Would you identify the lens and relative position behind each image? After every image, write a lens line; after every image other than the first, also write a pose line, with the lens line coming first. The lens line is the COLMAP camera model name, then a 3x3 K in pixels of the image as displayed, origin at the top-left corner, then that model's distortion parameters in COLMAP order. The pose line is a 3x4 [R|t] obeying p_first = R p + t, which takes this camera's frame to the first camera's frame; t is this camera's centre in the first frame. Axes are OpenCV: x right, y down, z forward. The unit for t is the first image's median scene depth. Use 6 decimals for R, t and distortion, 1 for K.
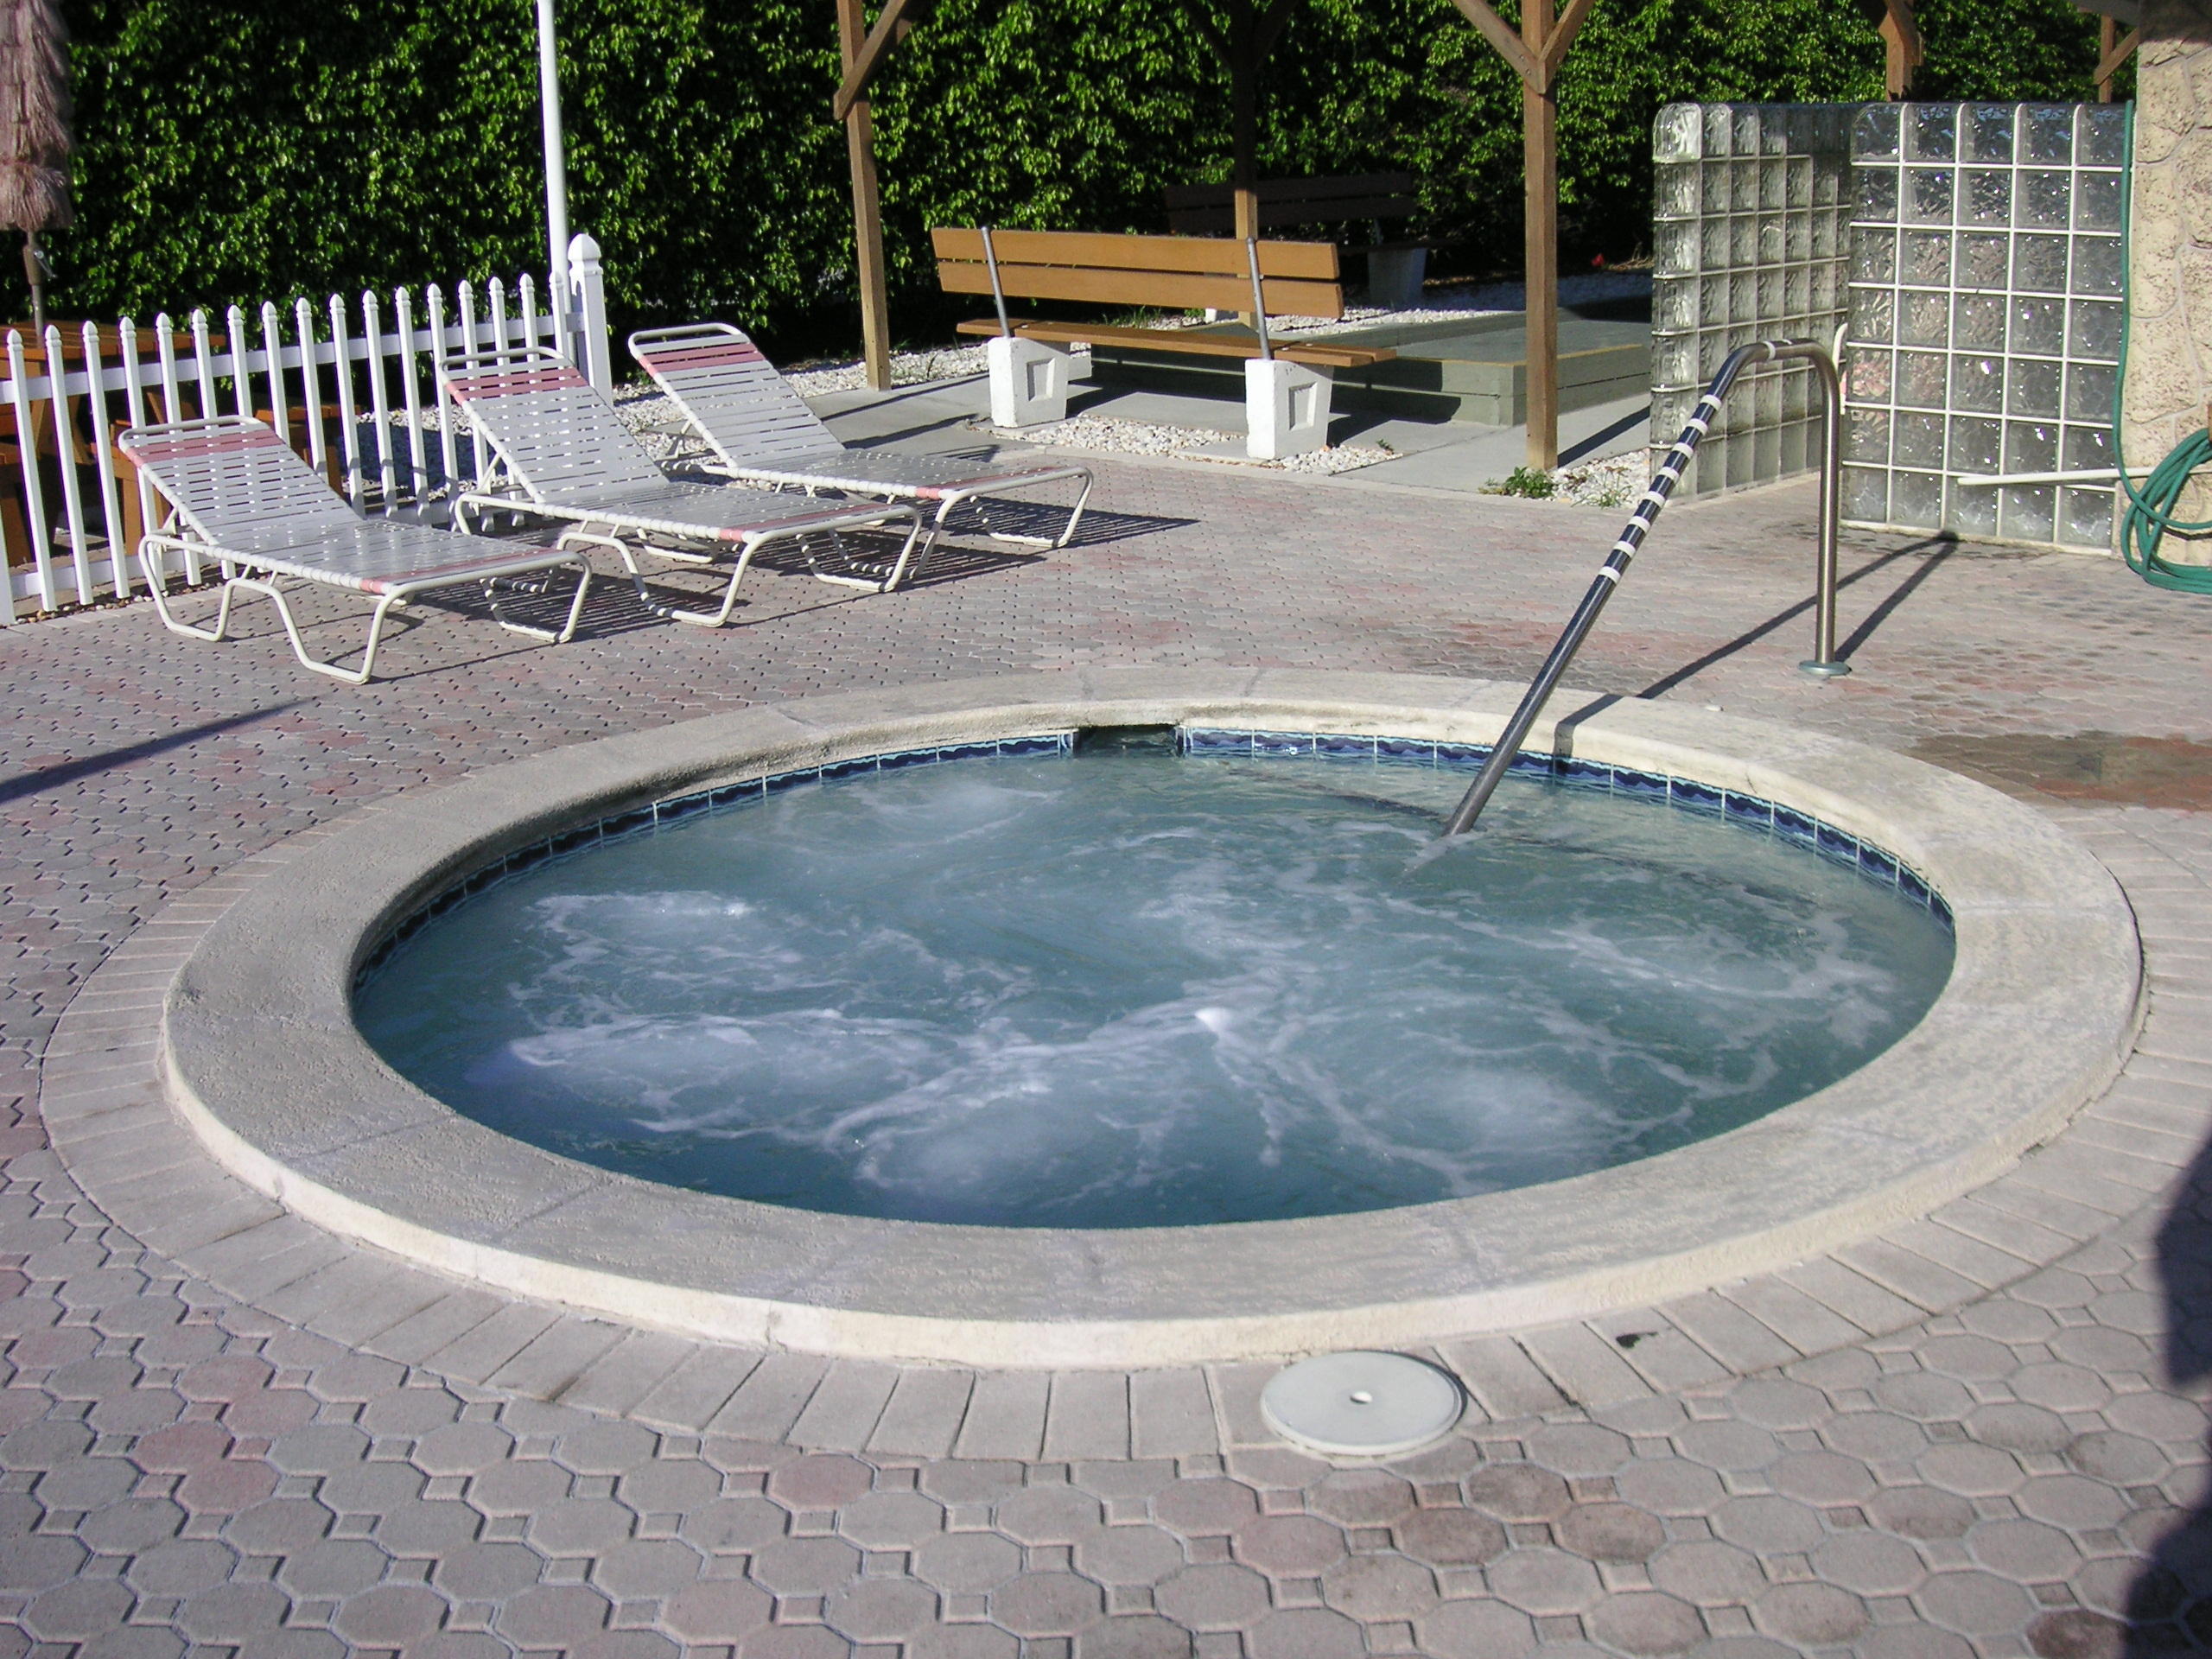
lens RADIAL K [[2579.1, 0, 1106.2], [0, 2579.1, 830.8], [0, 0, 1]] dist [-0.162415, 0.000000]
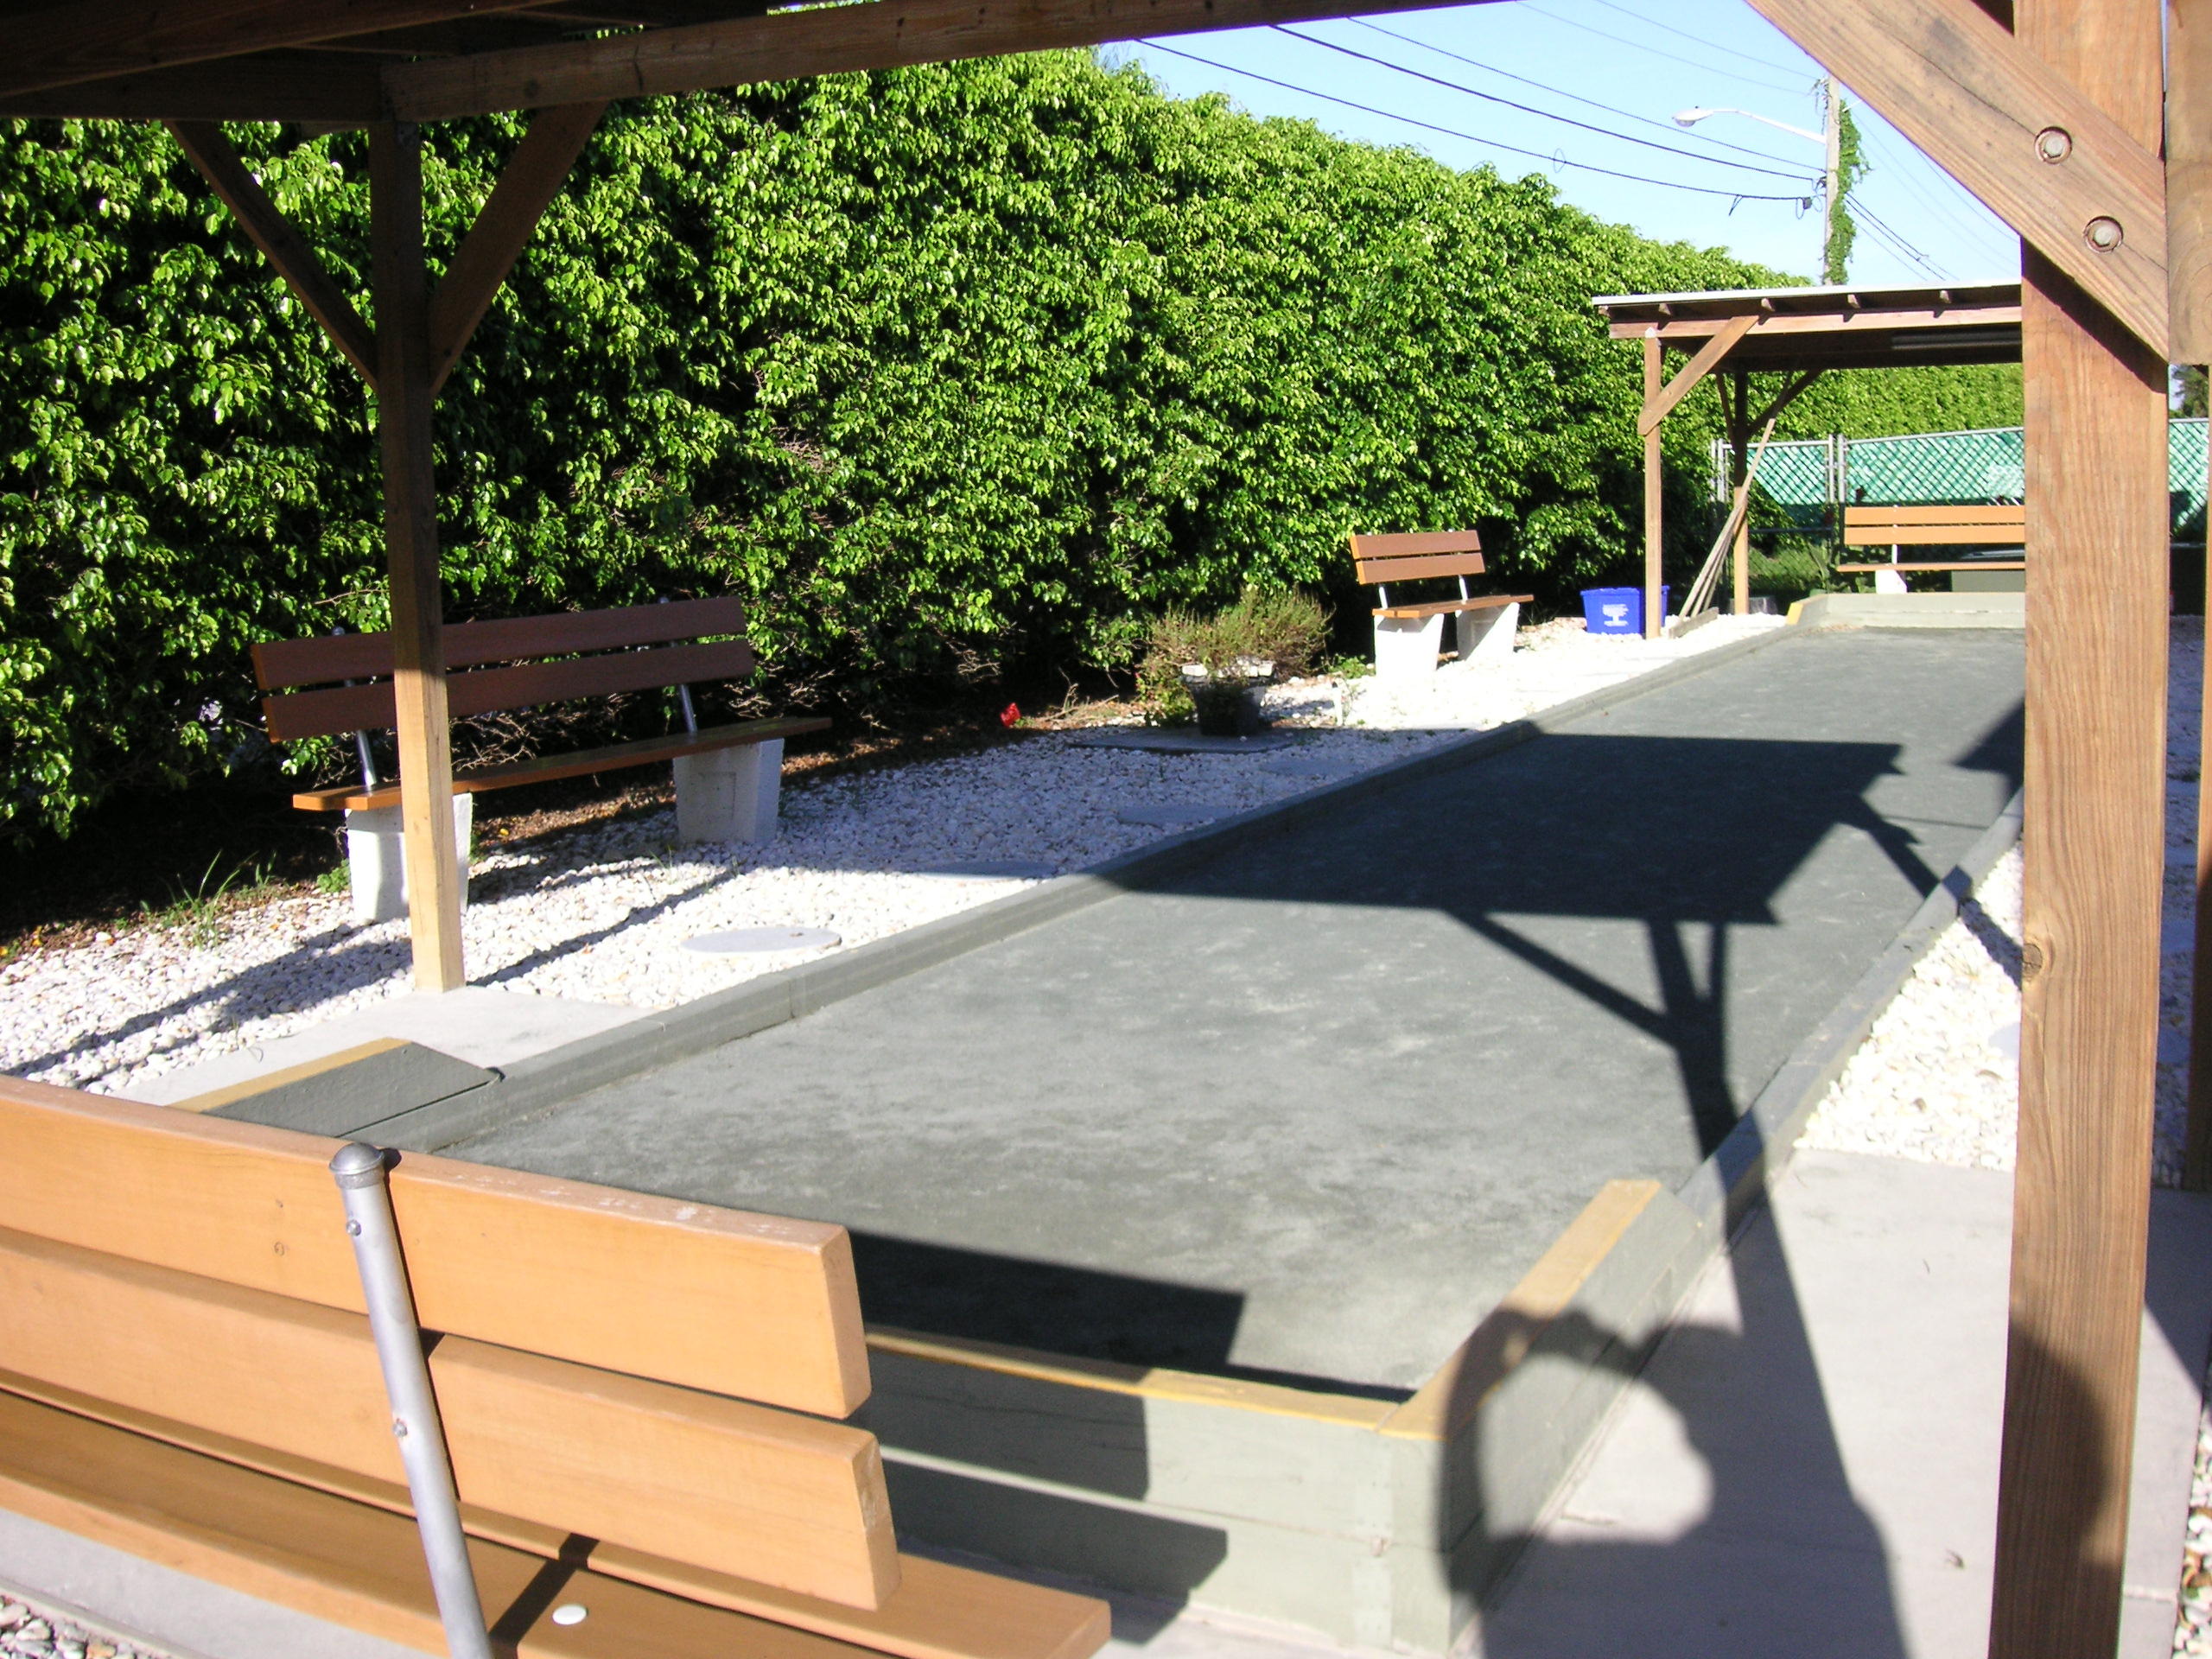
lens RADIAL K [[2377.1, 0, 1106.2], [0, 2377.1, 824.6], [0, 0, 1]] dist [-0.122843, 0.000000]
pose [[0.950165, -0.034207, 0.309866, 0.033843], [0.075592, 0.989579, -0.122553, -0.138794], [-0.302444, 0.139869, 0.942849, 0.493234]]
